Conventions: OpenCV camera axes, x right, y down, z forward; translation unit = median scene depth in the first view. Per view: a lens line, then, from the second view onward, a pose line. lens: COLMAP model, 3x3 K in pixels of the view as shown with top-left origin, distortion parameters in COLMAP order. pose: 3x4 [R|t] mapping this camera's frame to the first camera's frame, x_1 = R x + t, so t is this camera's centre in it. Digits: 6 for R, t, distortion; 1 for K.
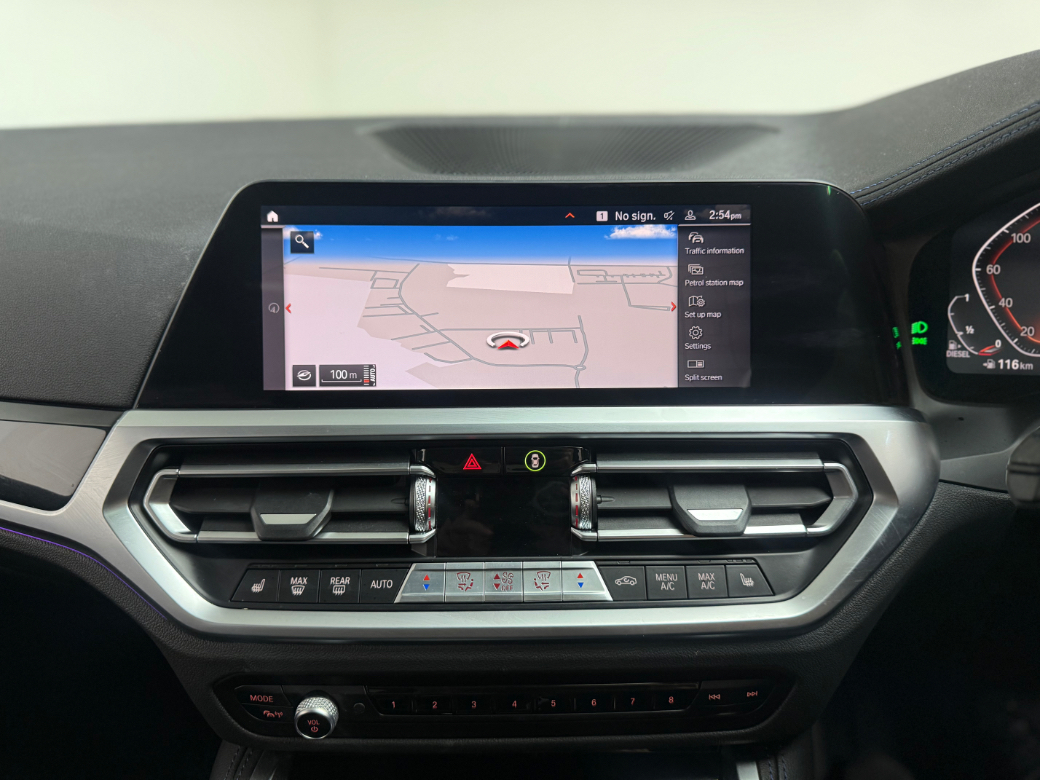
lens RADIAL K [[774.3, 0, 519.1], [0, 774.3, 396.3], [0, 0, 1]] dist [0.012855, -0.023428]
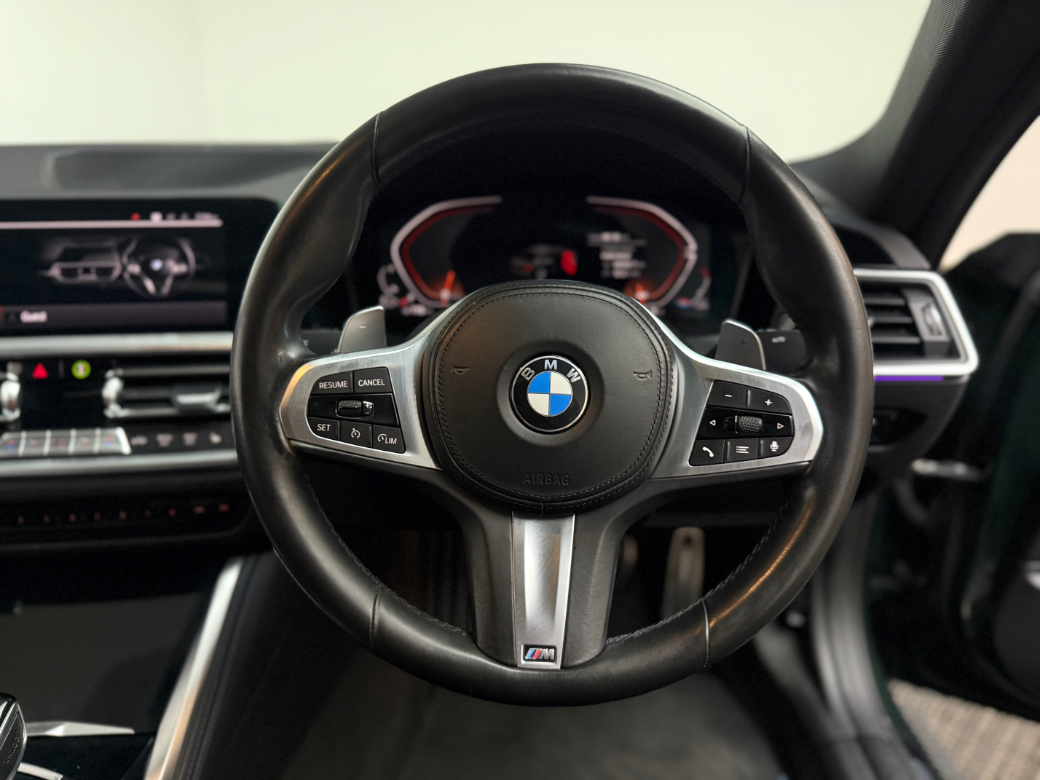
lens RADIAL K [[774.3, 0, 521.2], [0, 774.3, 380.3], [0, 0, 1]] dist [0.012855, -0.023428]
pose [[0.995742, -0.024167, 0.088960, 0.790166], [0.023637, 0.999696, 0.006998, 0.115533], [-0.089102, -0.004865, 0.996011, -0.700824]]
